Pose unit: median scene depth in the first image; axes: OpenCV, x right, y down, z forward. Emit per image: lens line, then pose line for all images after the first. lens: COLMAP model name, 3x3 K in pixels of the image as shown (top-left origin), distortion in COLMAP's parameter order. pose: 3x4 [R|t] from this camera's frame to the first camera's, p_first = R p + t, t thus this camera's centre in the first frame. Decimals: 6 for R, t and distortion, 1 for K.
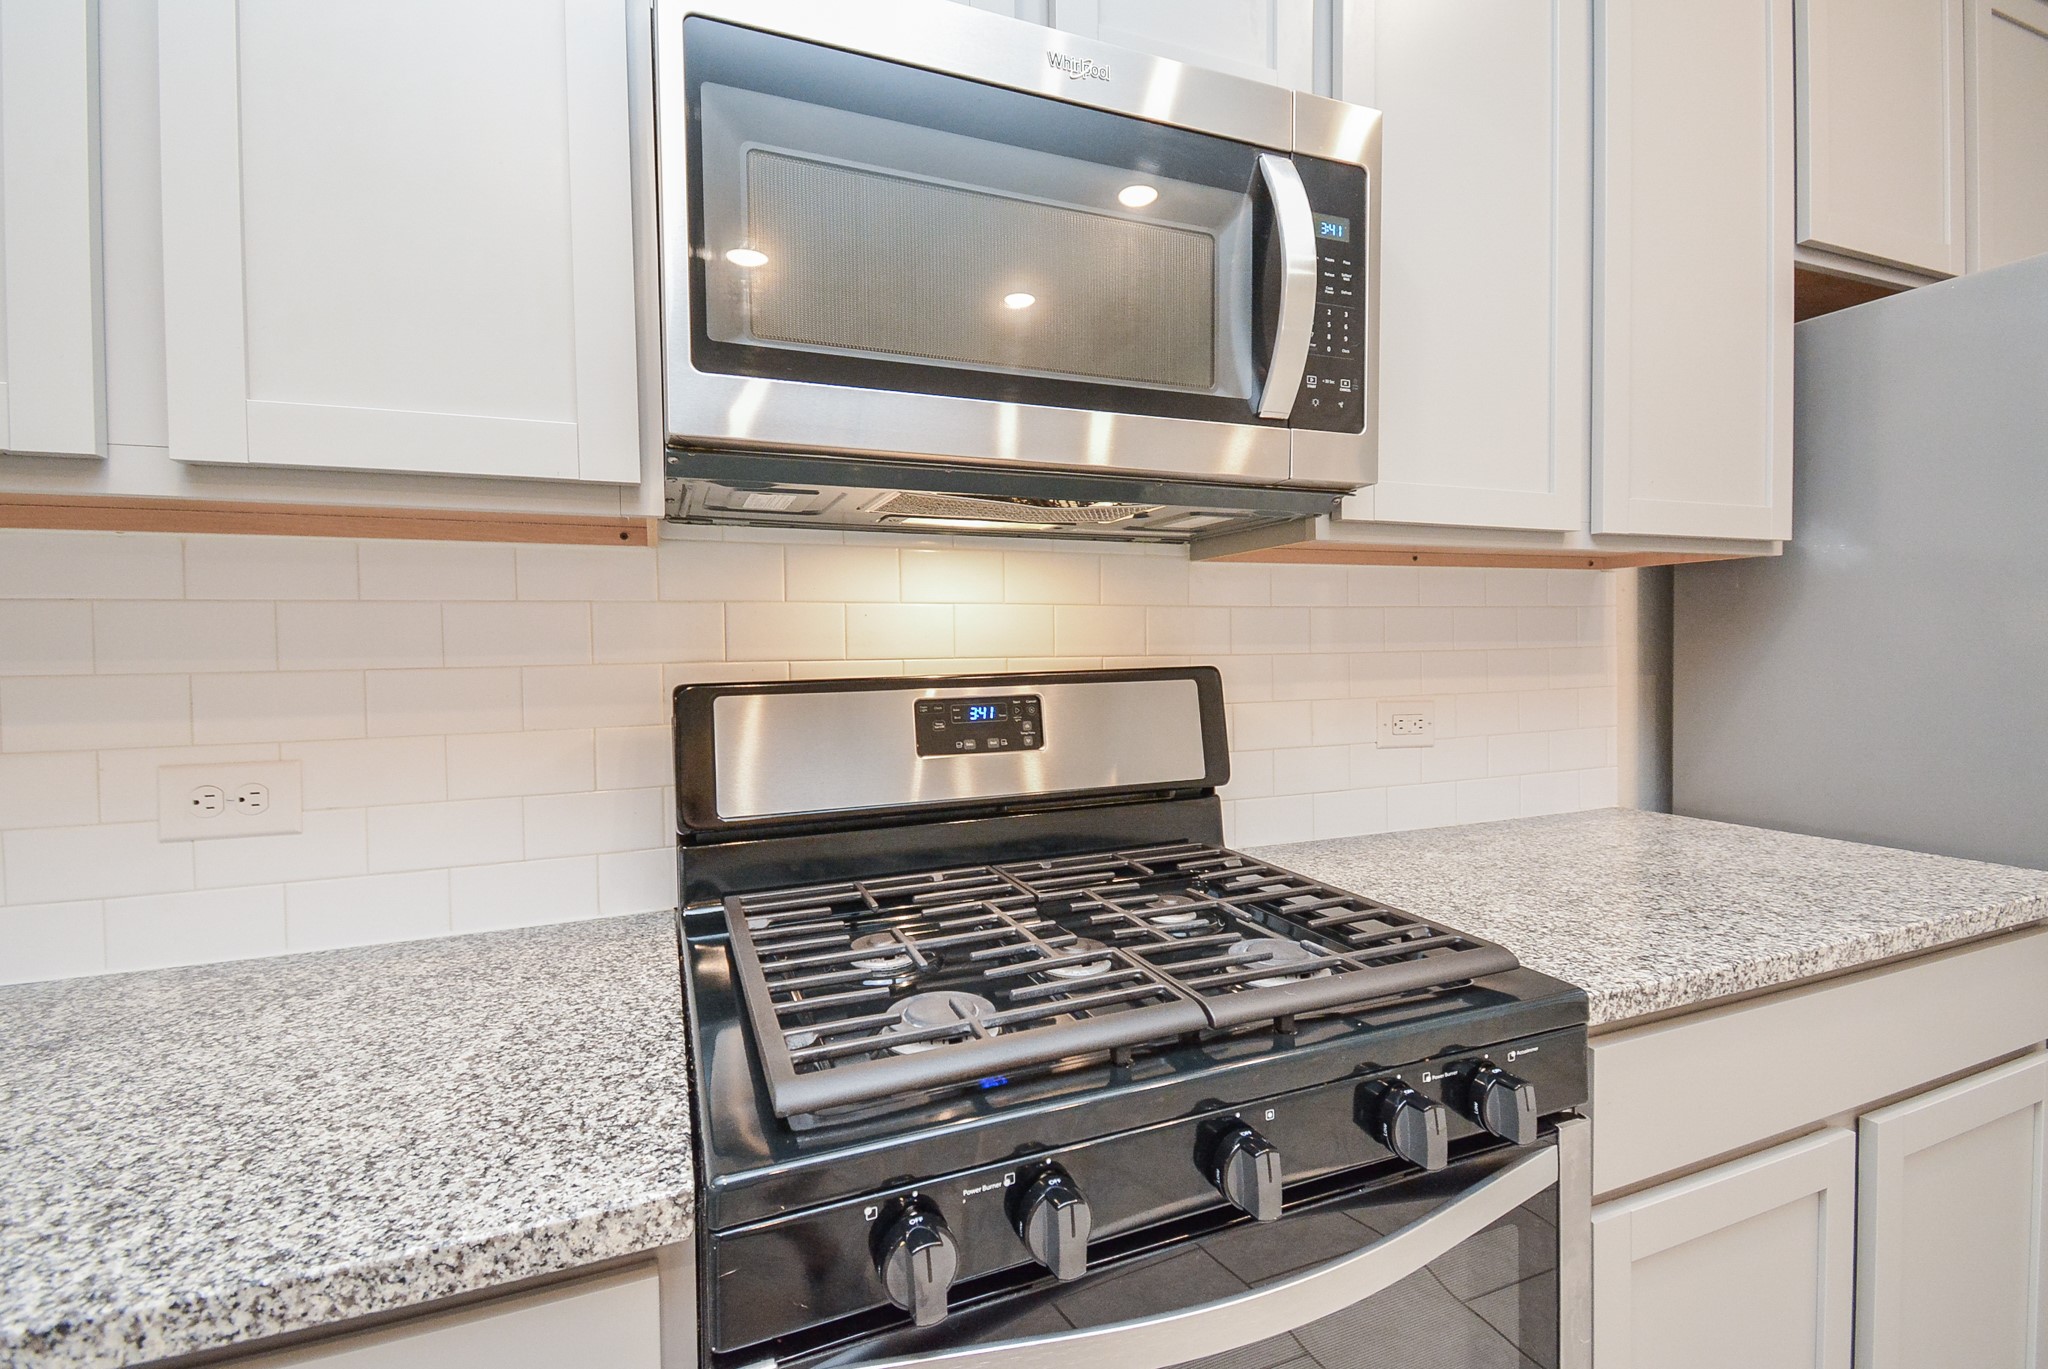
lens RADIAL K [[913.9, 0, 1024.0], [0, 913.9, 684.5], [0, 0, 1]] dist [0.001986, -0.000013]
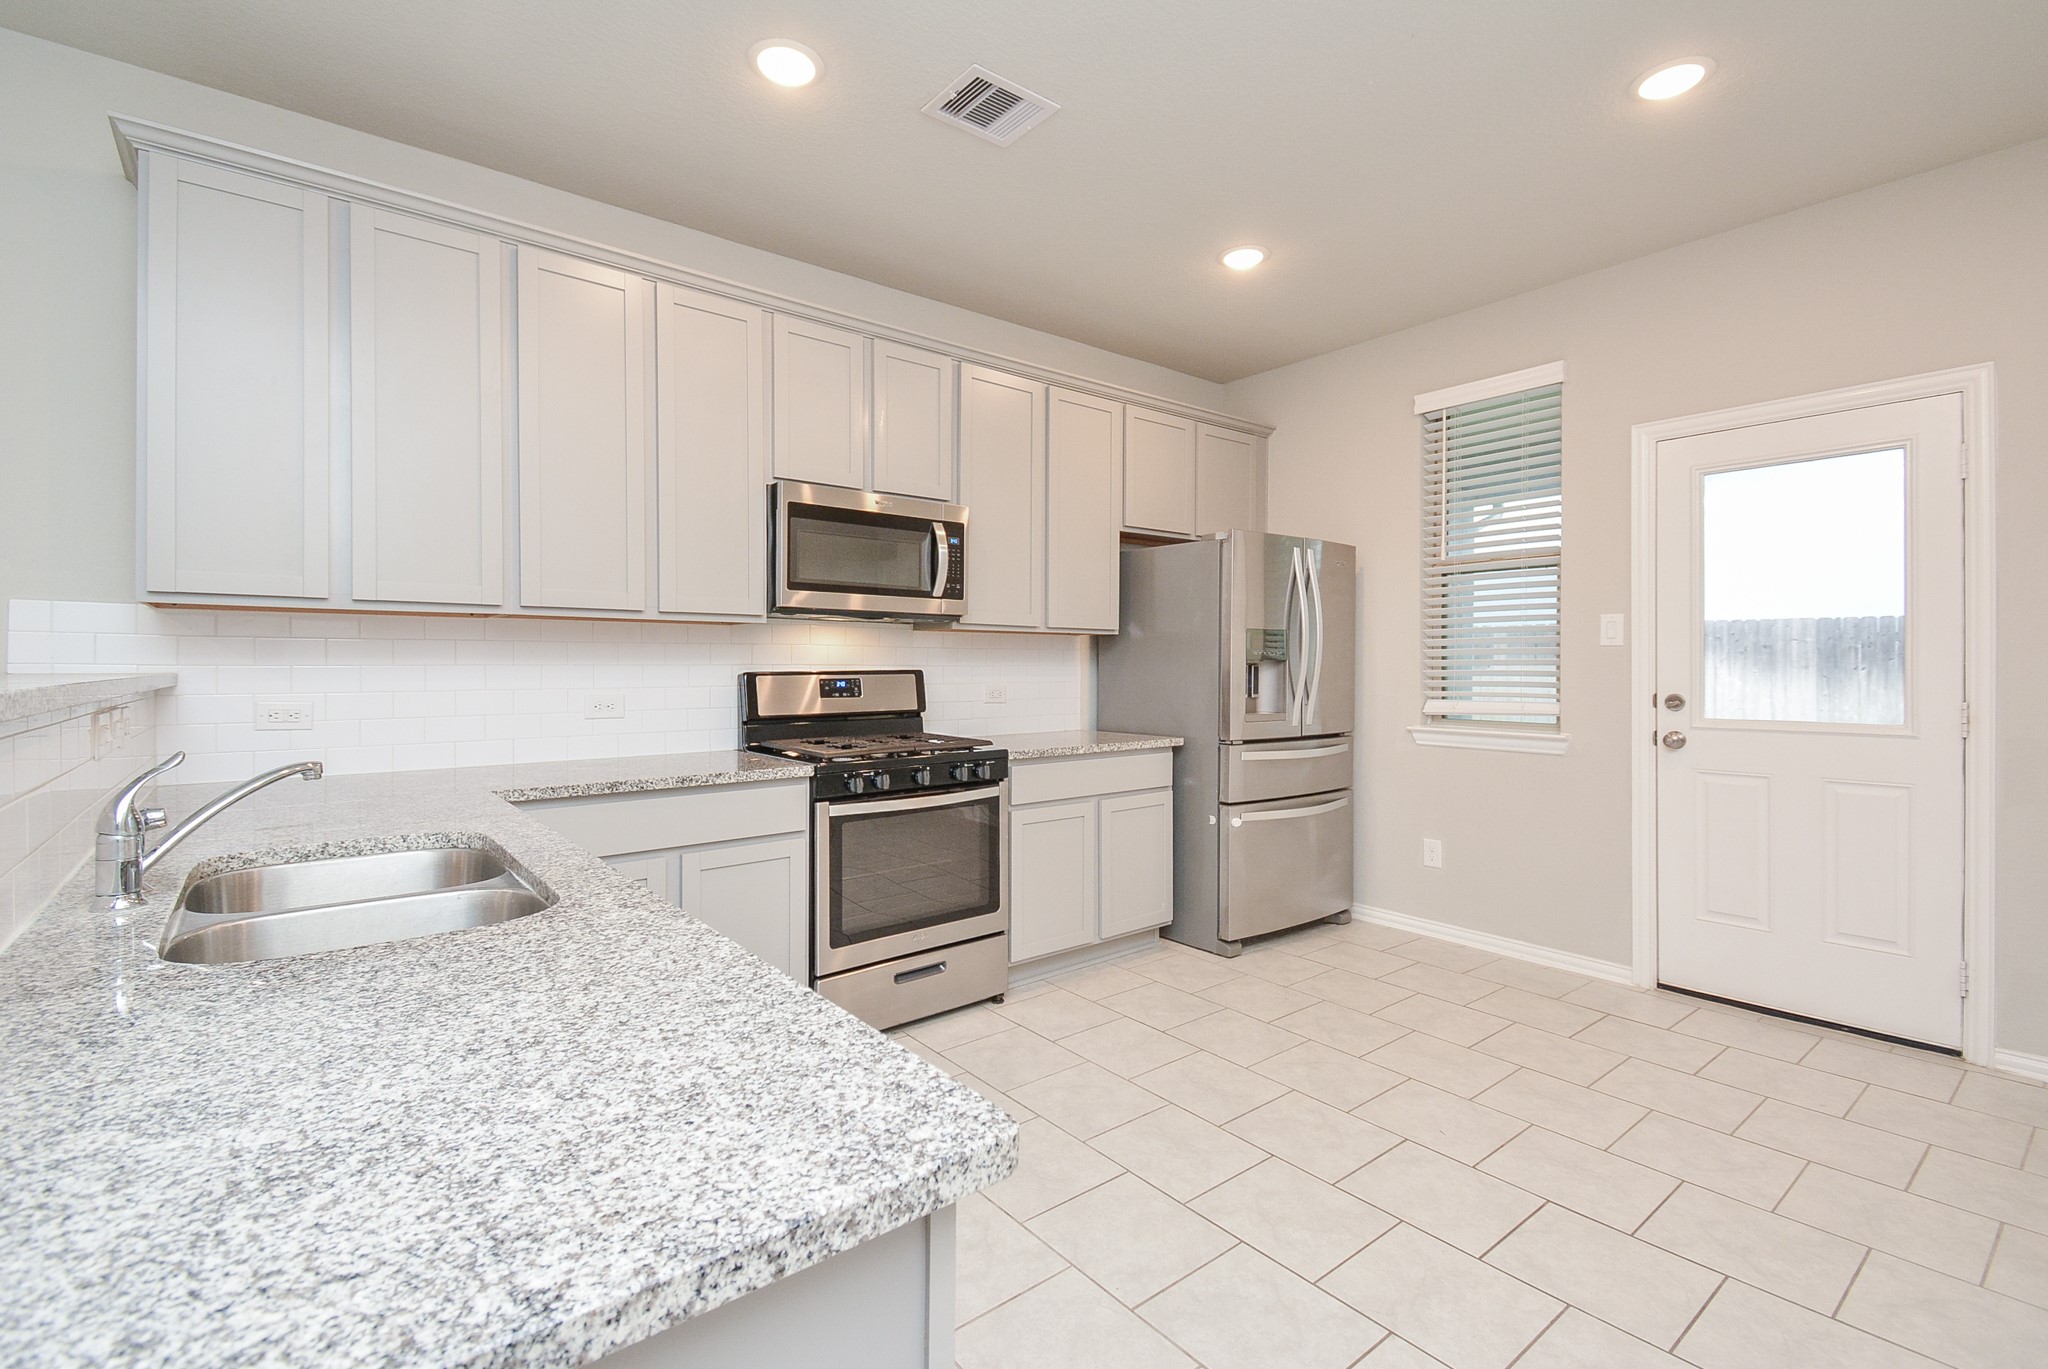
lens RADIAL K [[913.9, 0, 1024.0], [0, 913.9, 684.5], [0, 0, 1]] dist [0.001986, -0.000013]
pose [[0.958798, 0.014967, 0.283695, -0.346554], [-0.010058, 0.999774, -0.018752, 0.090492], [-0.283912, 0.015126, 0.958731, -2.166684]]
